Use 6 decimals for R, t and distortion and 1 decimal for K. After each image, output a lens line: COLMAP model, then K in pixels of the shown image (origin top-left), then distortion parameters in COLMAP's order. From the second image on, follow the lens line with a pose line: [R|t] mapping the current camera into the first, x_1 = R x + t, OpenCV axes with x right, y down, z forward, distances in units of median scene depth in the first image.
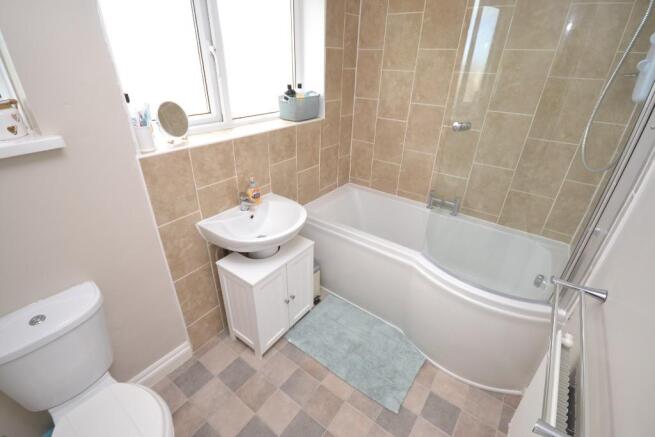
lens RADIAL K [[293.6, 0, 328.5], [0, 293.6, 216.3], [0, 0, 1]] dist [0.003999, -0.005441]
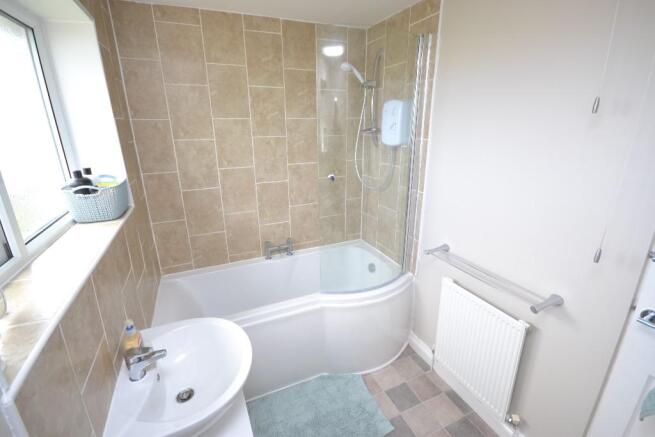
lens RADIAL K [[293.6, 0, 325.7], [0, 293.6, 216.4], [0, 0, 1]] dist [0.003999, -0.005441]
pose [[0.494243, -0.288134, 0.820184, -0.394209], [0.429527, 0.901205, 0.057764, -0.147219], [-0.755798, 0.323742, 0.569176, 0.223968]]
